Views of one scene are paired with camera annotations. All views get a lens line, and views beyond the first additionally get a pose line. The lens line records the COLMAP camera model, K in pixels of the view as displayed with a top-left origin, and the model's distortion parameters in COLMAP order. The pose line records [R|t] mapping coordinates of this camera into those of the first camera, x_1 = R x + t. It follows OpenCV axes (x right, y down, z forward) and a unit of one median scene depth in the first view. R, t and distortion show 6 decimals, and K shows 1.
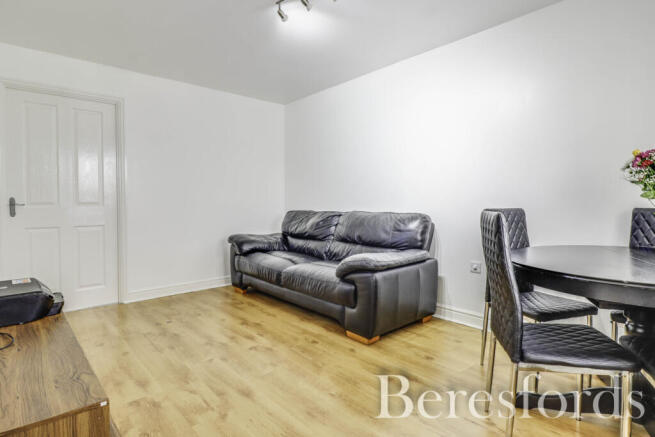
lens RADIAL K [[350.4, 0, 327.7], [0, 350.4, 214.8], [0, 0, 1]] dist [0.000310, -0.000205]
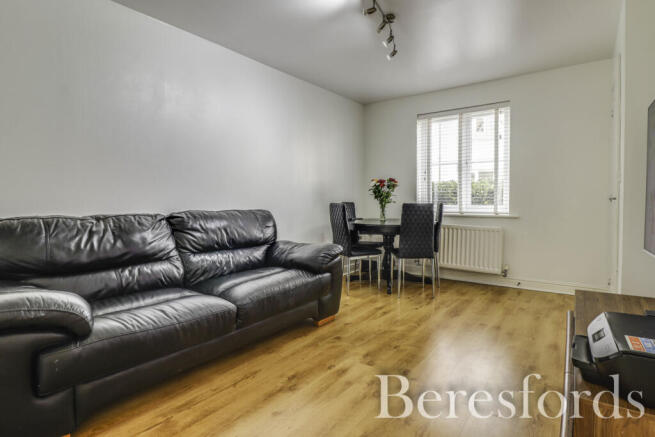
lens RADIAL K [[350.4, 0, 327.7], [0, 350.4, 214.8], [0, 0, 1]] dist [0.000310, -0.000205]
pose [[-0.188179, -0.046214, 0.981047, -0.945722], [0.051405, 0.997060, 0.056829, -0.041312], [-0.980789, 0.061125, -0.185250, 1.136124]]
